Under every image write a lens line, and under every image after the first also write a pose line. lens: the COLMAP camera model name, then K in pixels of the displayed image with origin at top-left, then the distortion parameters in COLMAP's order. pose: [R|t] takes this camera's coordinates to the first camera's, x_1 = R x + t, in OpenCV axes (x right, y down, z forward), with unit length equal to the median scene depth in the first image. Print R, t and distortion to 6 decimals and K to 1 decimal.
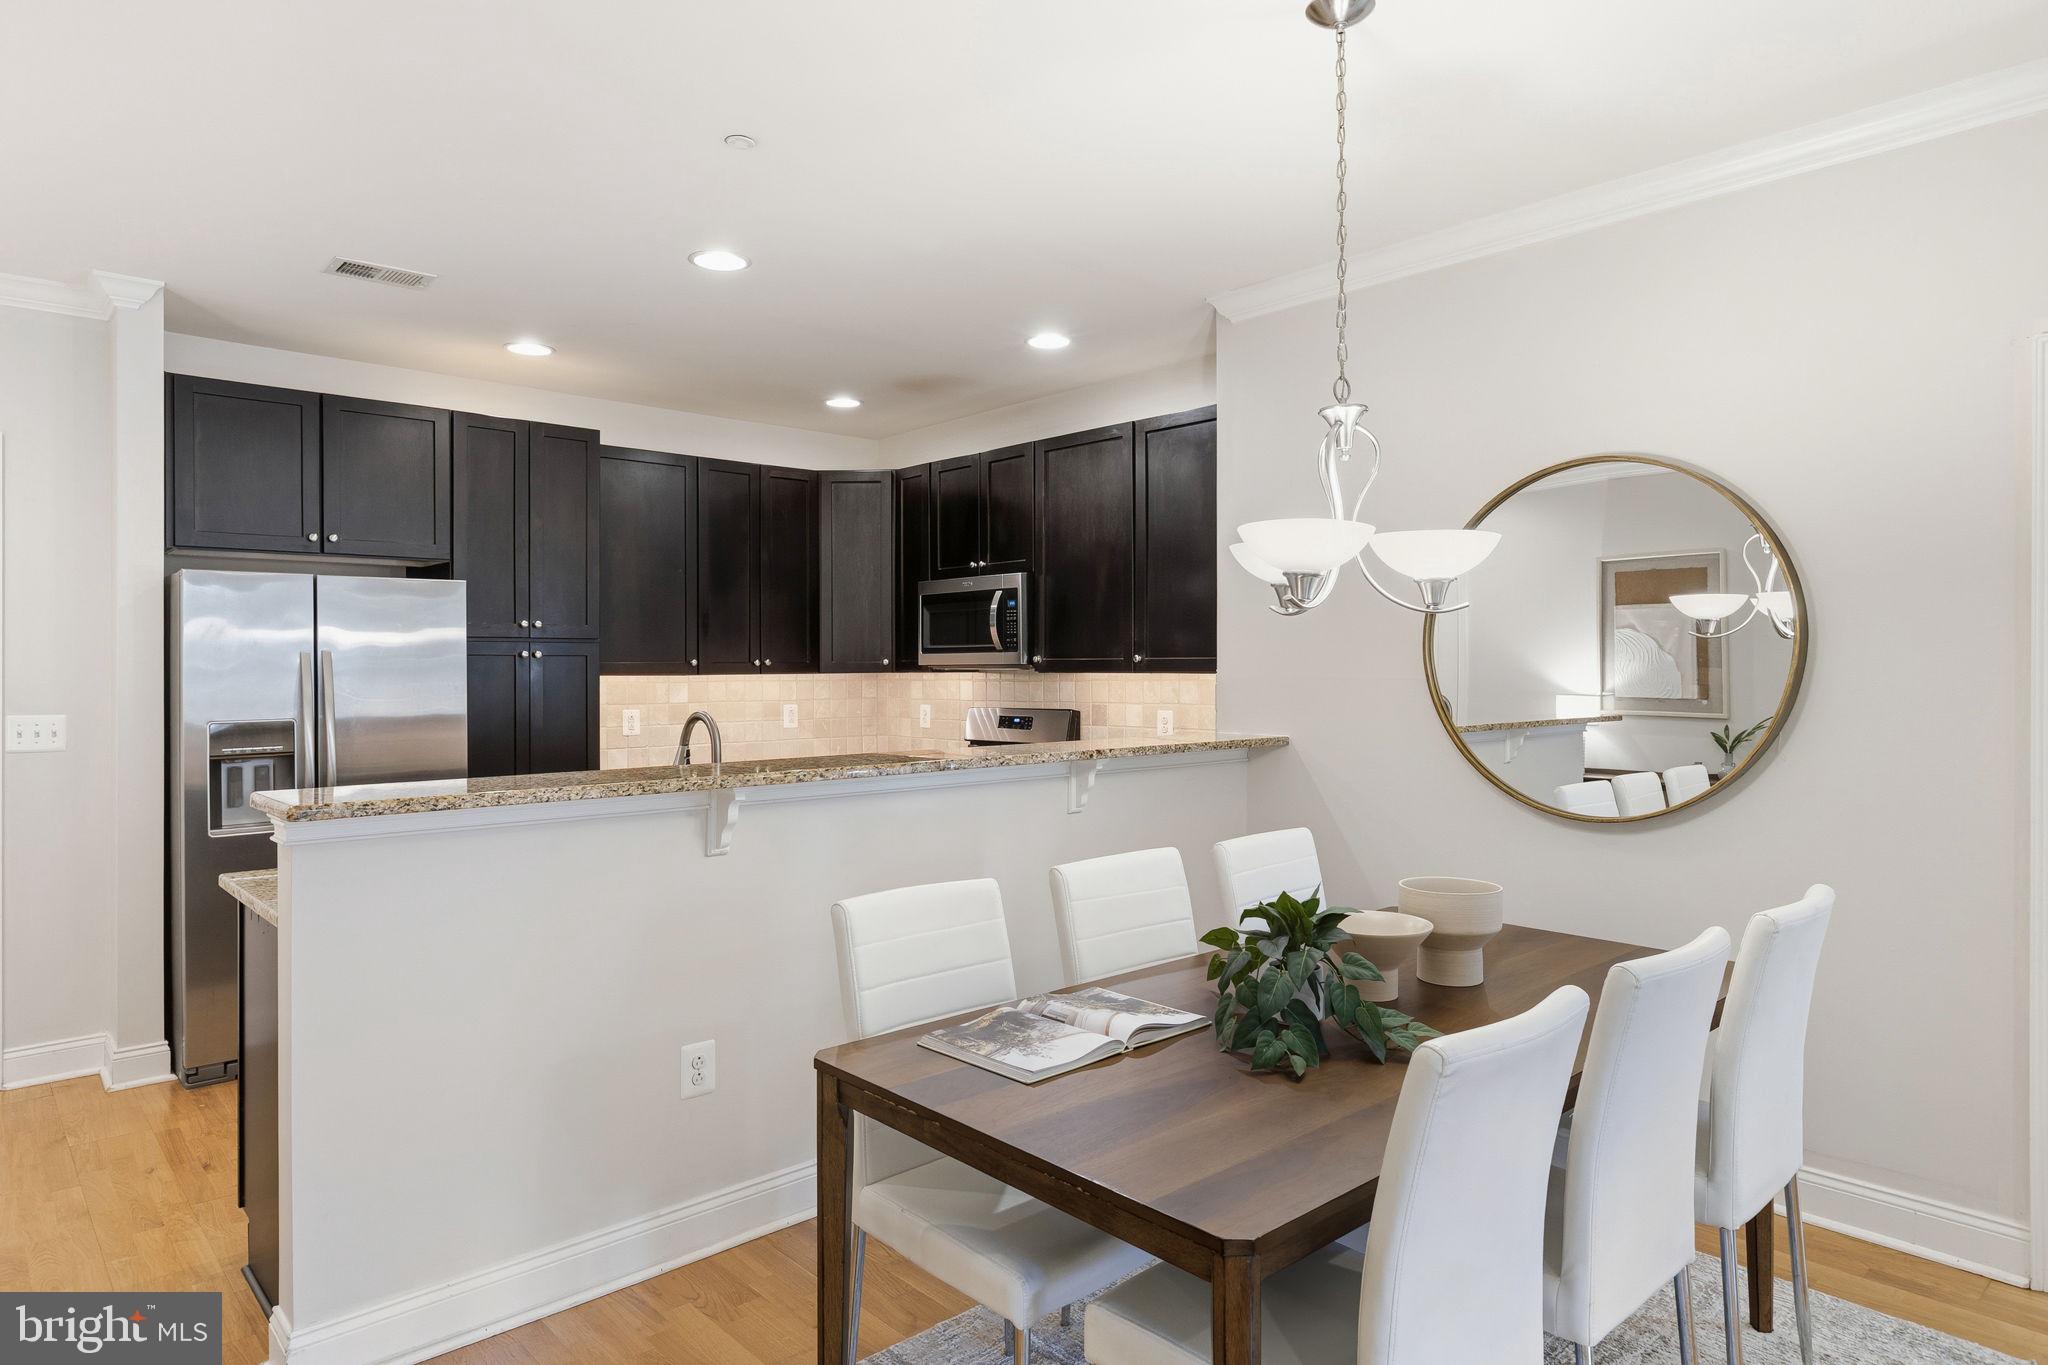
lens RADIAL K [[1191.1, 0, 1024.3], [0, 1191.1, 659.8], [0, 0, 1]] dist [-0.003824, -0.000504]
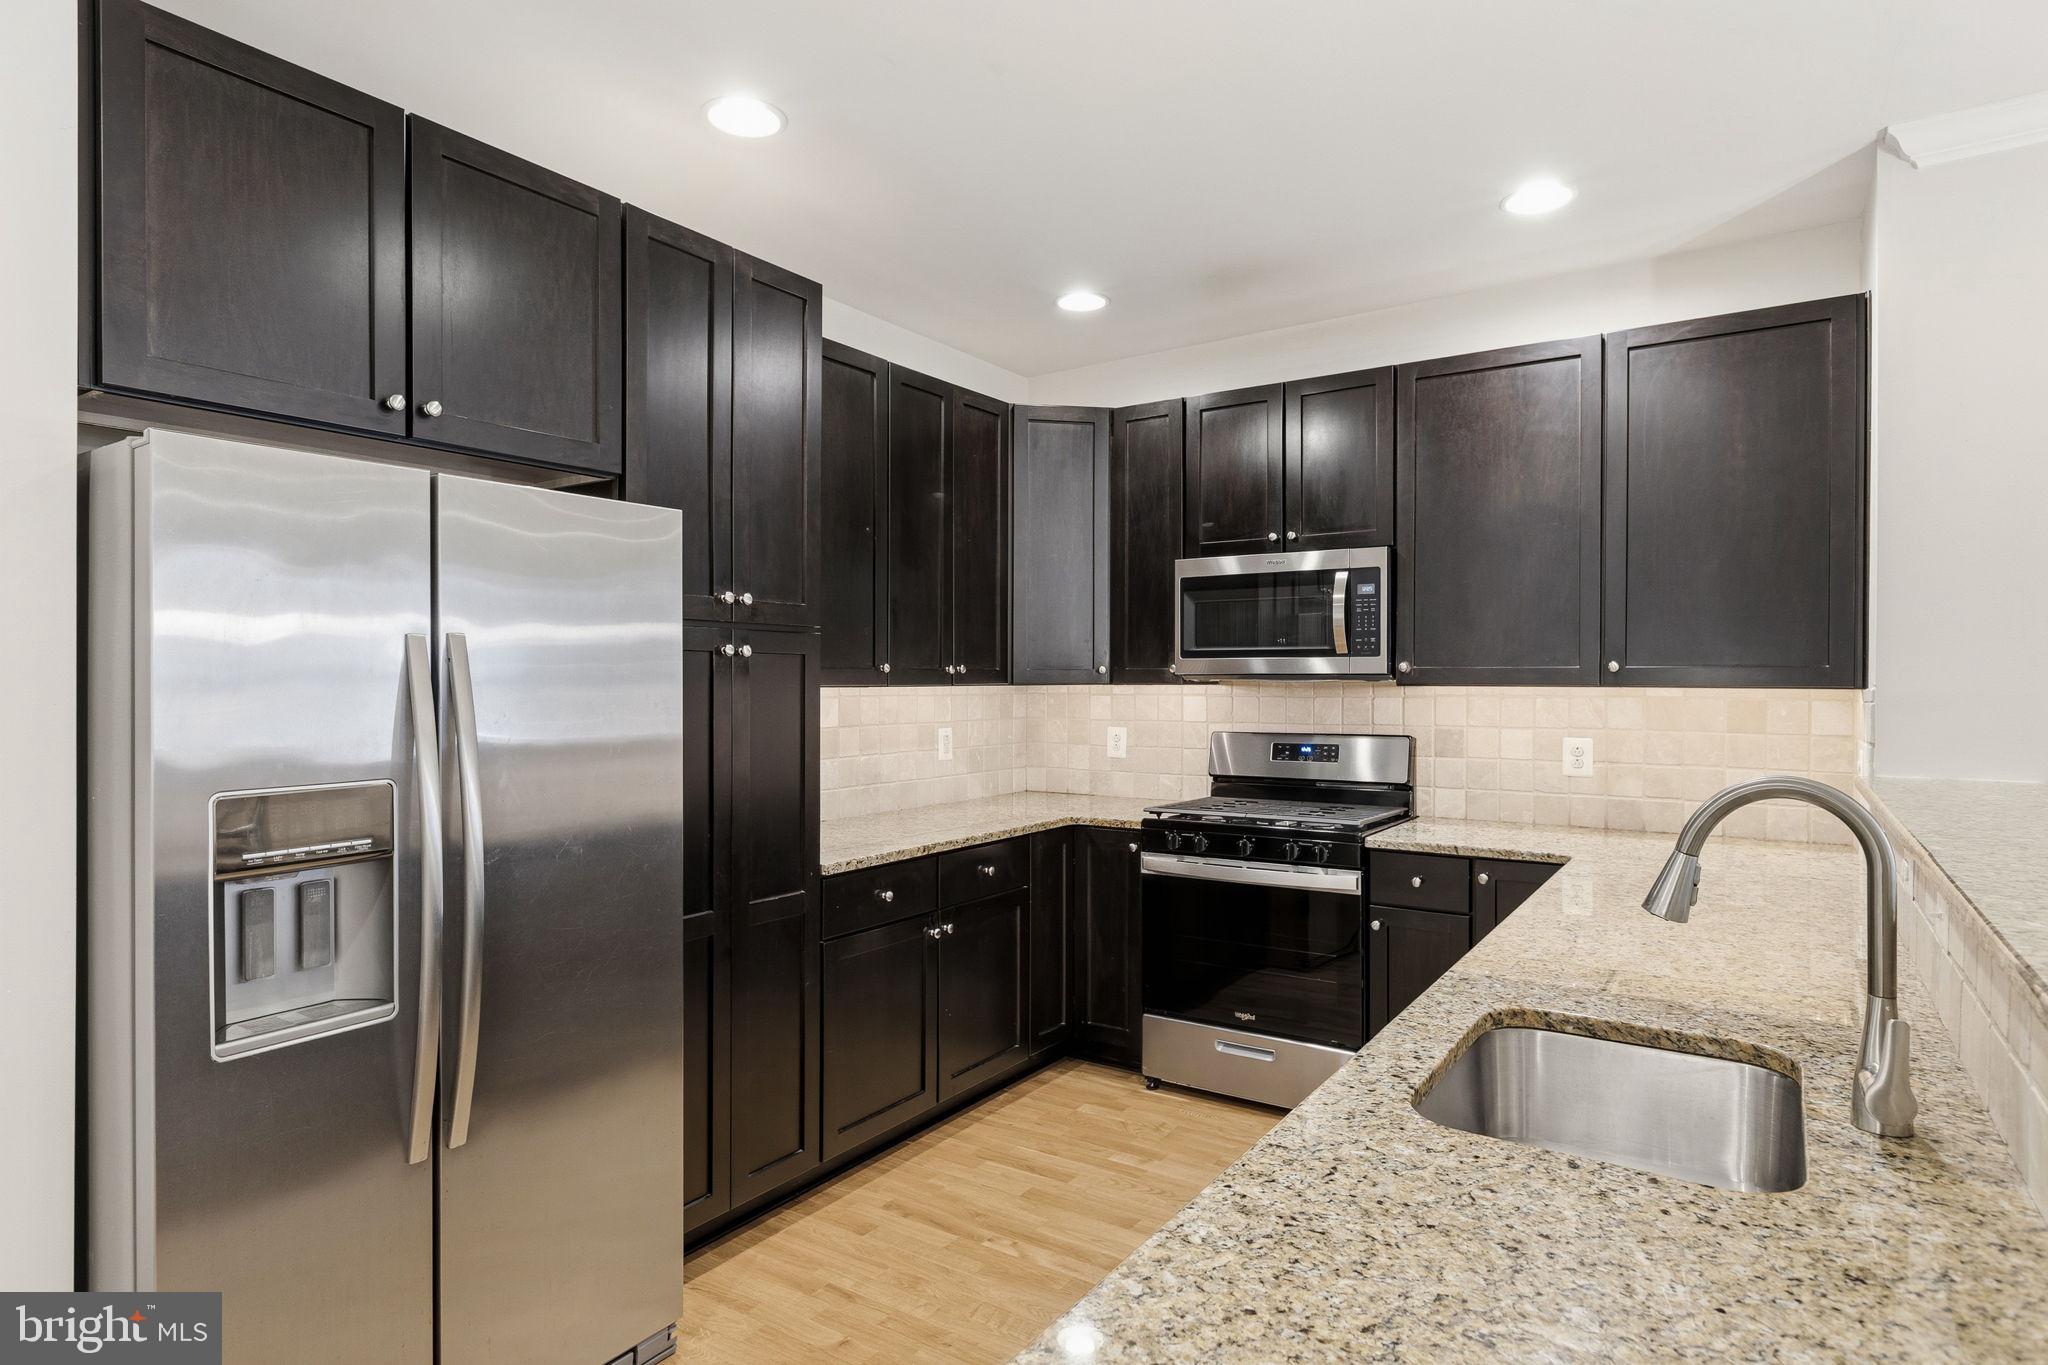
lens RADIAL K [[1110.6, 0, 1032.3], [0, 1110.6, 678.9], [0, 0, 1]] dist [0.003626, -0.000006]
pose [[0.972227, 0.006227, 0.233958, -0.399119], [-0.007549, 0.999960, 0.004755, 0.005630], [-0.233919, -0.006389, 0.972235, 0.438848]]
